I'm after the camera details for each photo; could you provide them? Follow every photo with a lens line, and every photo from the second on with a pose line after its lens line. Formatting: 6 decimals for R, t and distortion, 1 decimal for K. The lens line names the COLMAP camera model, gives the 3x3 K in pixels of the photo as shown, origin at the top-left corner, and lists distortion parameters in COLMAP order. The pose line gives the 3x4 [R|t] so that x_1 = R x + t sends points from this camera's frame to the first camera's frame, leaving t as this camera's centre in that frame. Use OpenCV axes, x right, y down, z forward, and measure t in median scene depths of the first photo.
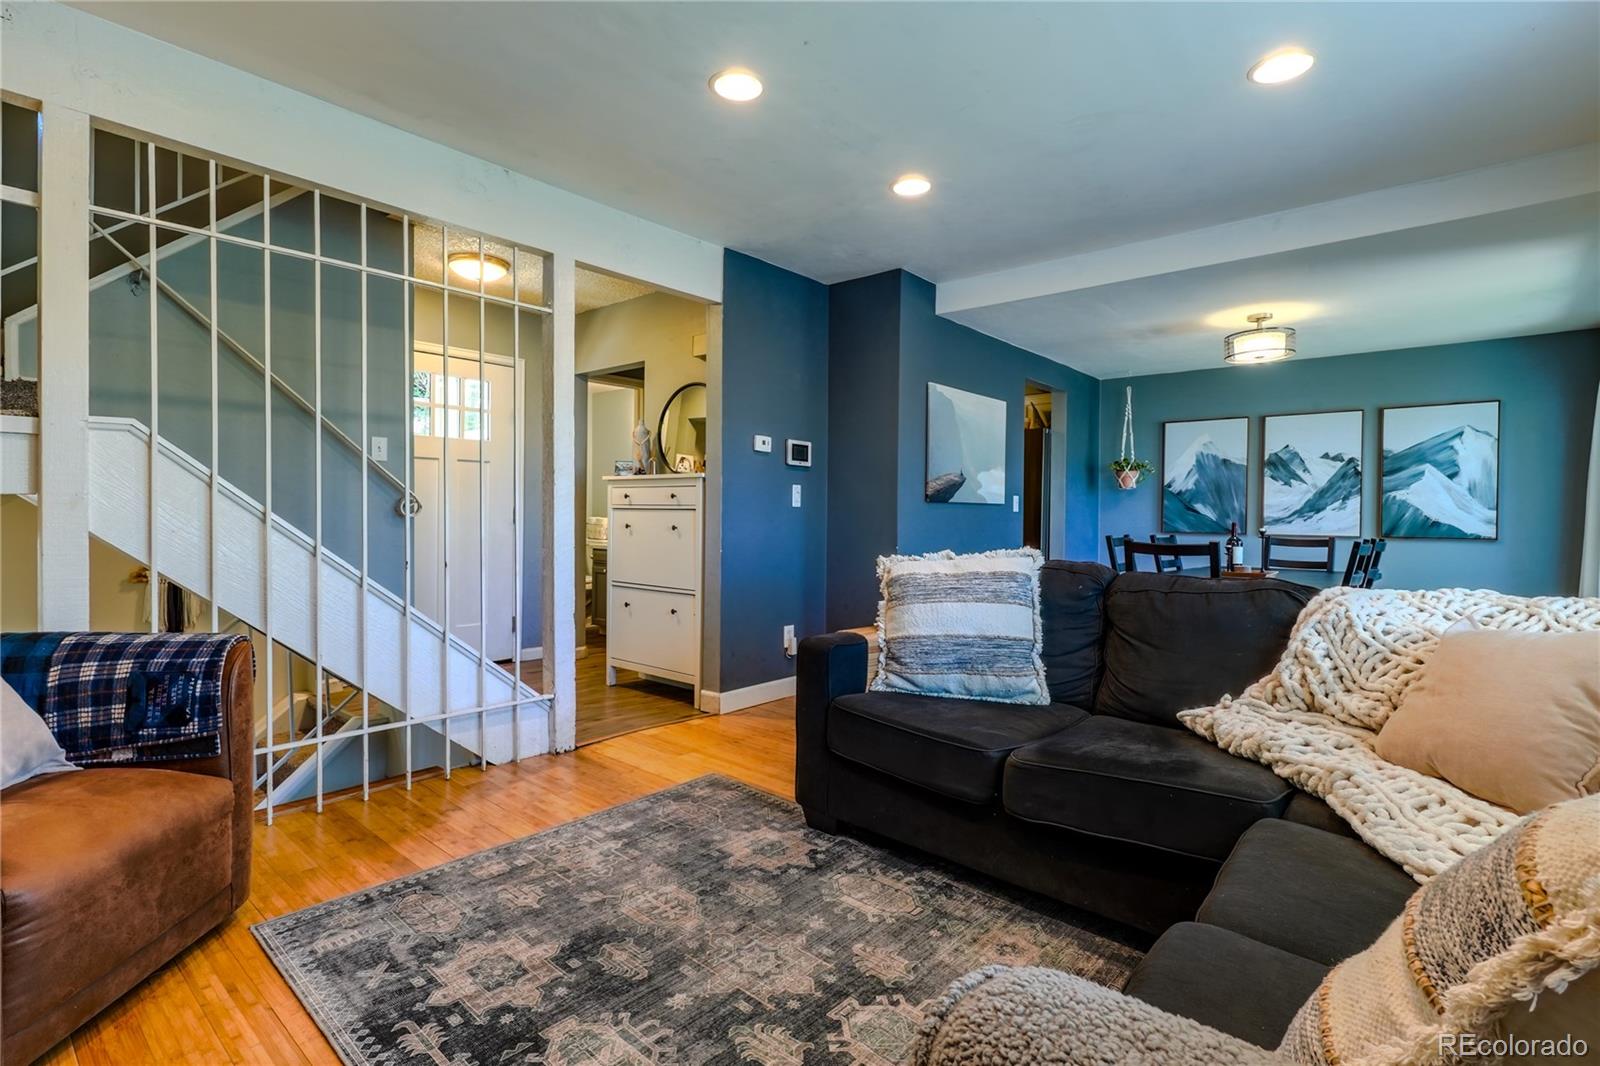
lens RADIAL K [[761.7, 0, 793.4], [0, 761.7, 524.8], [0, 0, 1]] dist [0.002962, -0.000845]
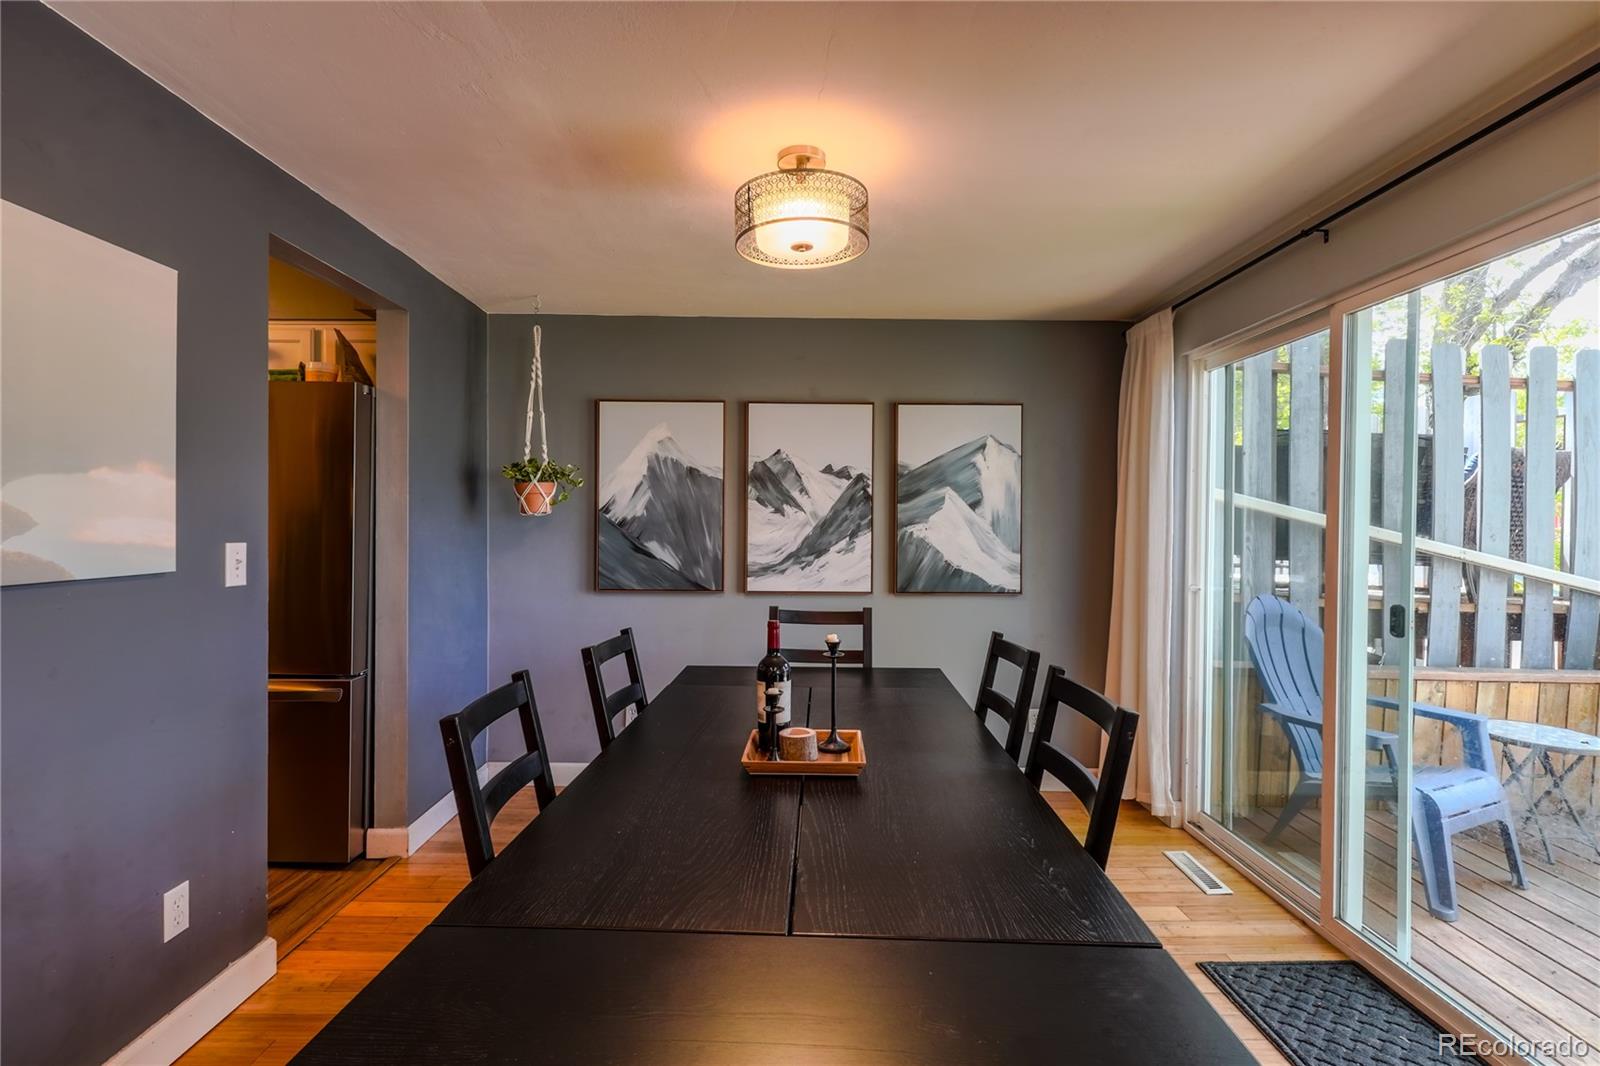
lens RADIAL K [[761.7, 0, 793.4], [0, 761.7, 524.8], [0, 0, 1]] dist [0.002962, -0.000845]
pose [[0.751992, -0.006380, 0.659142, 0.256661], [0.009032, 0.999959, -0.000626, -0.044858], [-0.659111, 0.006424, 0.752018, 0.553771]]
